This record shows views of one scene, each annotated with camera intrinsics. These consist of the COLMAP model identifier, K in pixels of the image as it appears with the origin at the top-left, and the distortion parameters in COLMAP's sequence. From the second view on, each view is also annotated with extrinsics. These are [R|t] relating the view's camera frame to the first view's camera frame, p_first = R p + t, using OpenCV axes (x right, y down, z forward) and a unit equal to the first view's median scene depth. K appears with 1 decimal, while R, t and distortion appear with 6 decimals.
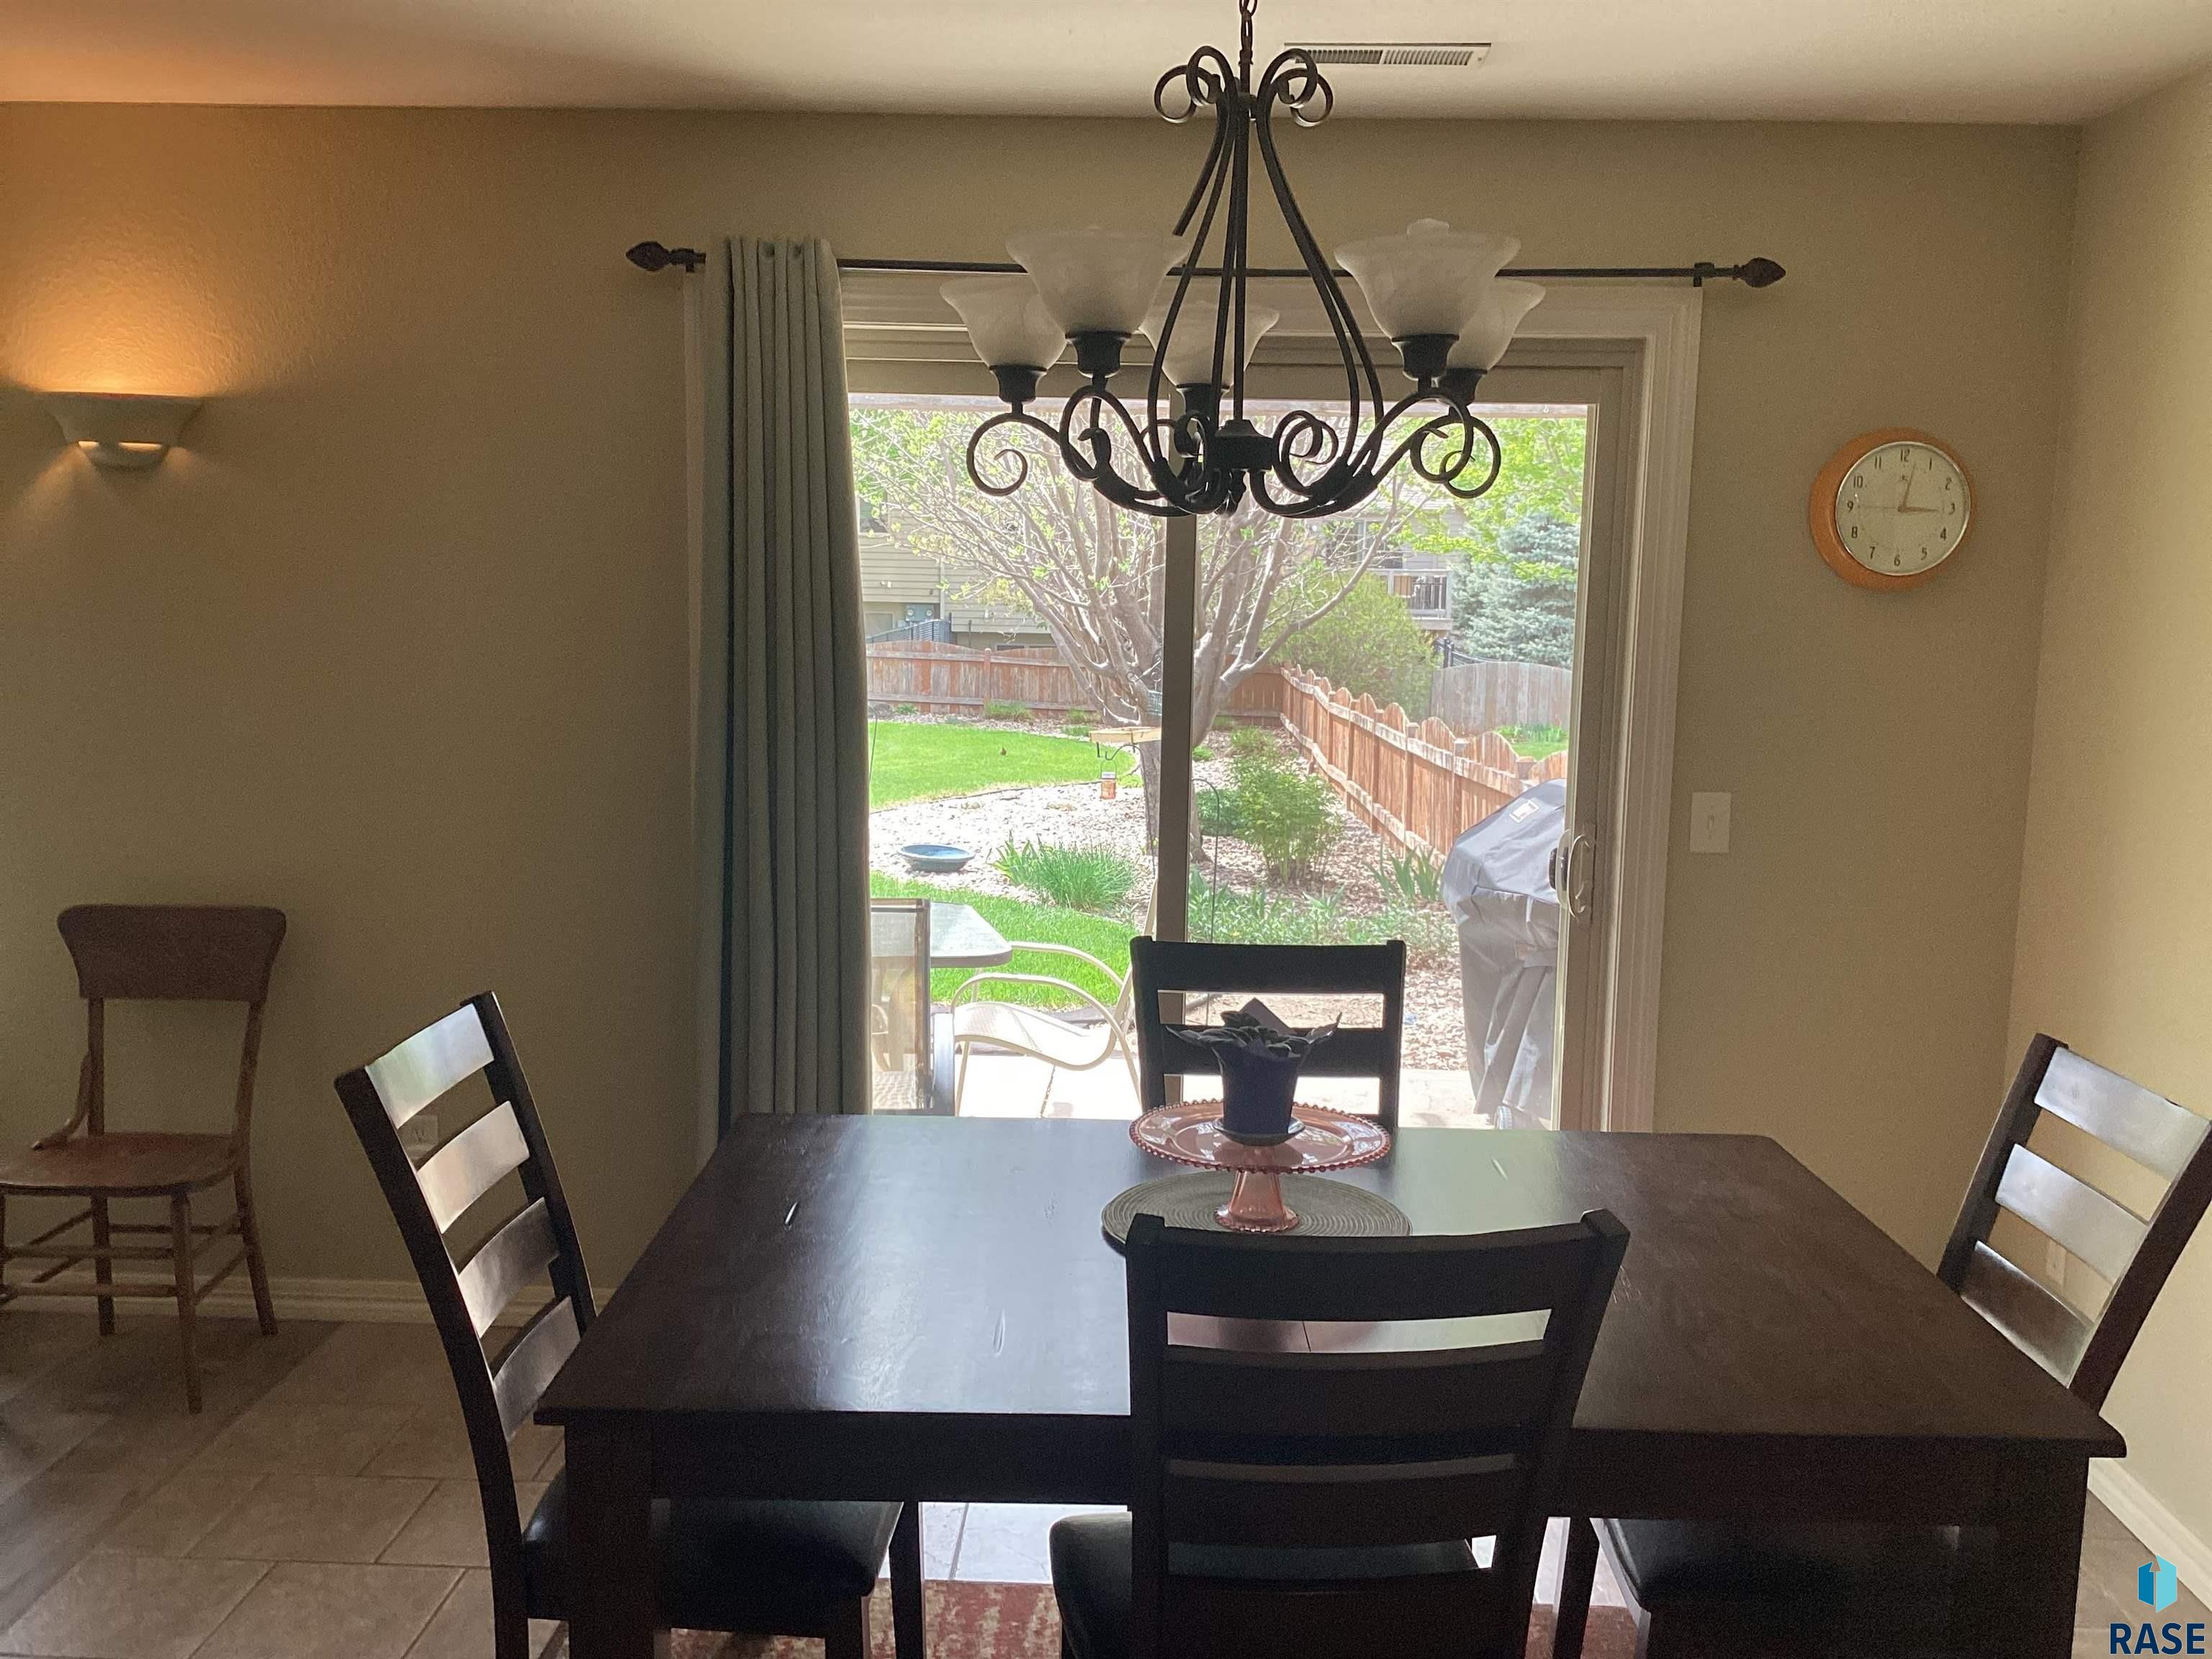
lens RADIAL K [[1975.1, 0, 1106.0], [0, 1975.1, 829.5], [0, 0, 1]] dist [0.138572, -0.305707]
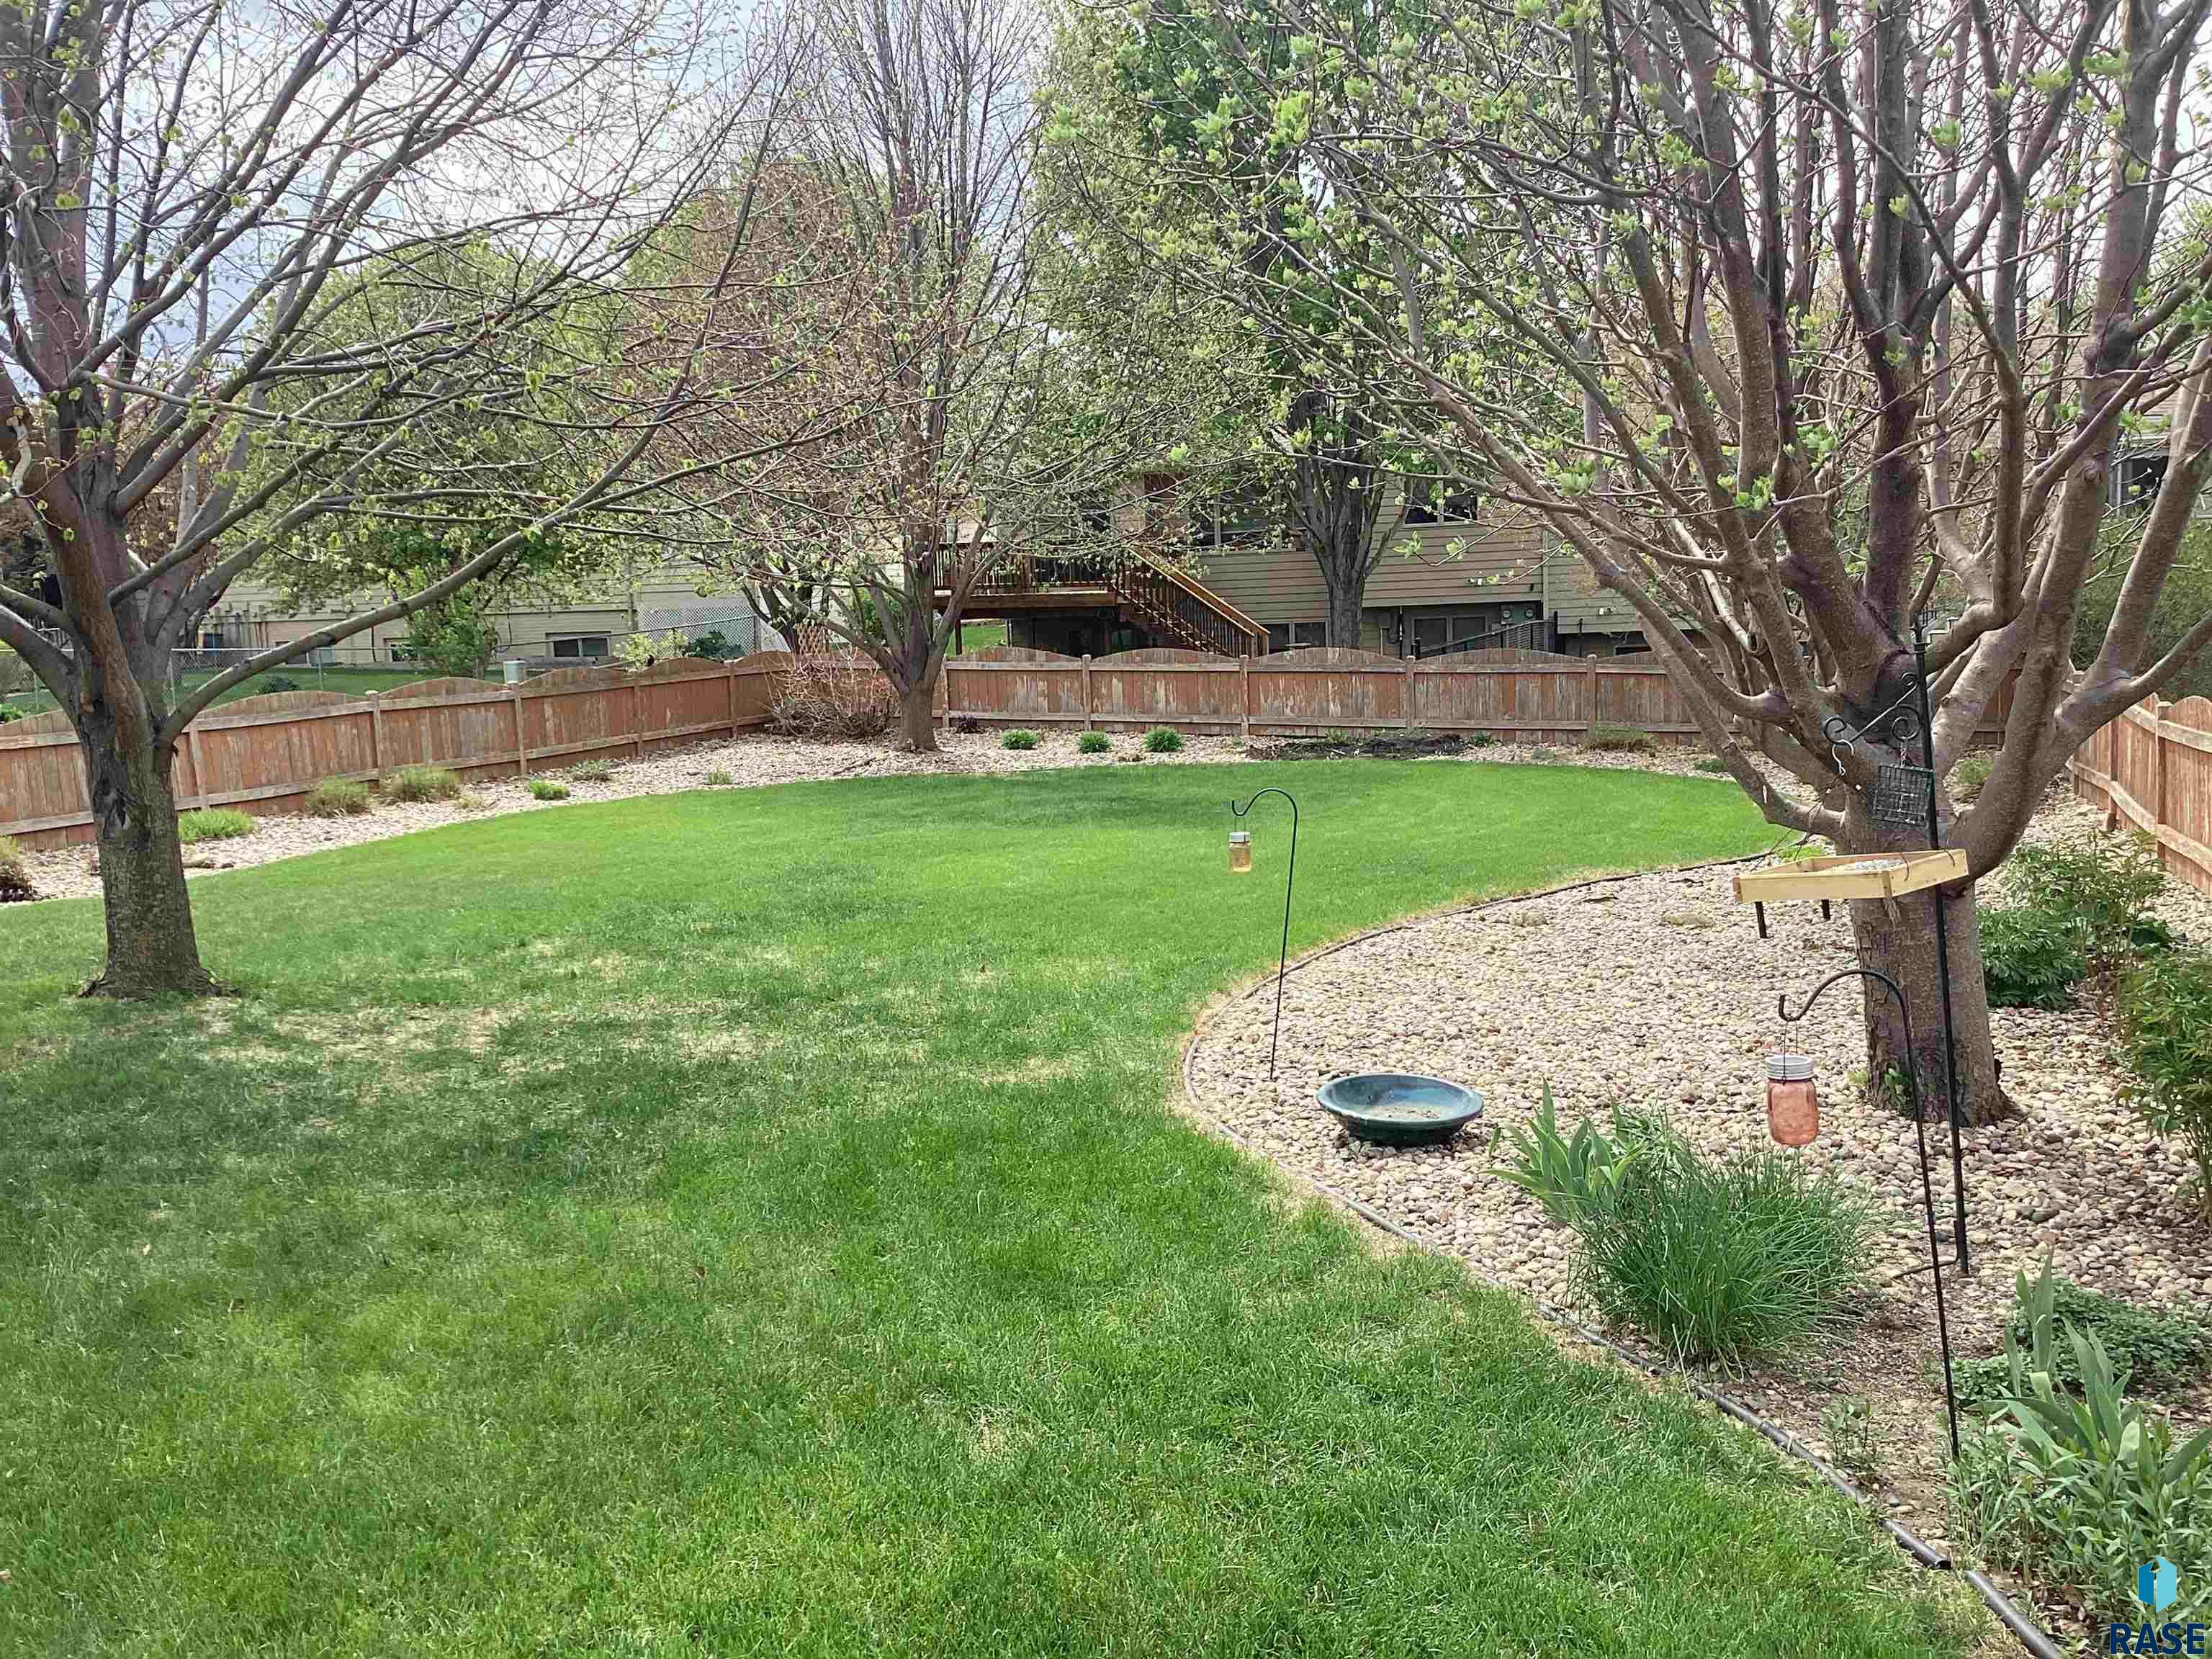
lens RADIAL K [[1975.1, 0, 1106.0], [0, 1975.1, 829.5], [0, 0, 1]] dist [0.138572, -0.305707]
pose [[0.950187, -0.020185, -0.311027, -0.002353], [0.018460, 0.999794, -0.008487, -0.052419], [0.311134, 0.002323, 0.950363, 0.531574]]
